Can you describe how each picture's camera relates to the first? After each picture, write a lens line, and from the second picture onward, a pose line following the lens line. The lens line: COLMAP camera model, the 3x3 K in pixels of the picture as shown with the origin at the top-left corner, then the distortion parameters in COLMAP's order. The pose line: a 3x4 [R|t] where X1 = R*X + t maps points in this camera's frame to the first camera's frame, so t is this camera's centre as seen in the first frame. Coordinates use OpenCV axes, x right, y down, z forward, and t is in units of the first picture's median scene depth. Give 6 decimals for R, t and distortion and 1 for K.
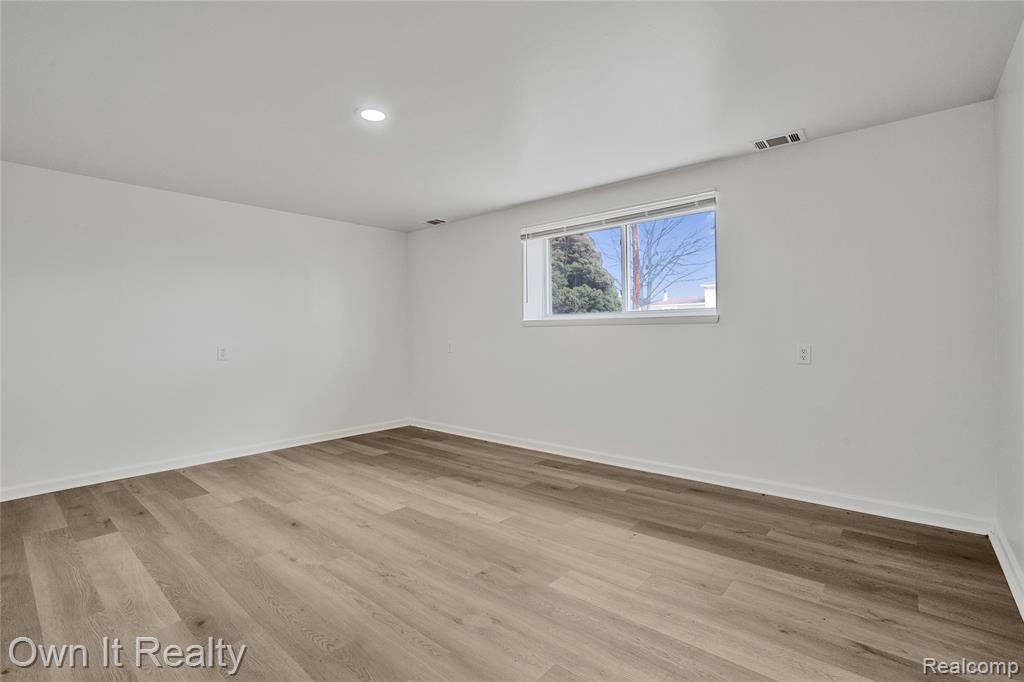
lens RADIAL K [[467.1, 0, 511.5], [0, 467.1, 337.7], [0, 0, 1]] dist [0.003529, 0.001372]
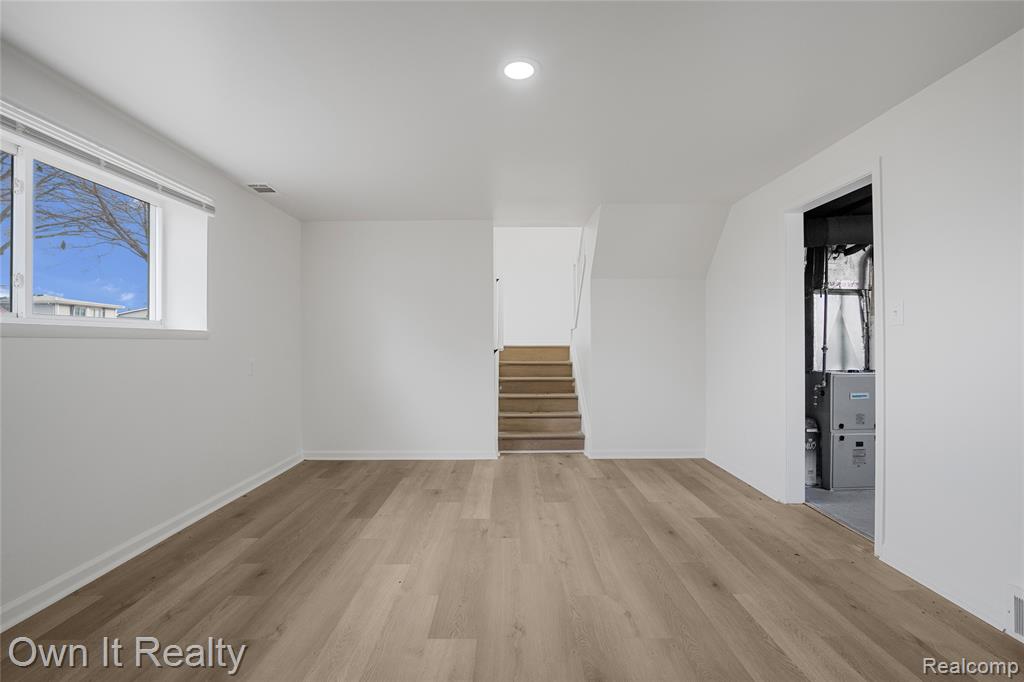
lens RADIAL K [[467.1, 0, 512.7], [0, 467.1, 343.9], [0, 0, 1]] dist [0.003529, 0.001372]
pose [[-0.655614, 0.019217, 0.754852, -0.849332], [0.017033, 0.999798, -0.010659, 0.000924], [-0.754904, 0.005869, -0.655809, 1.488207]]
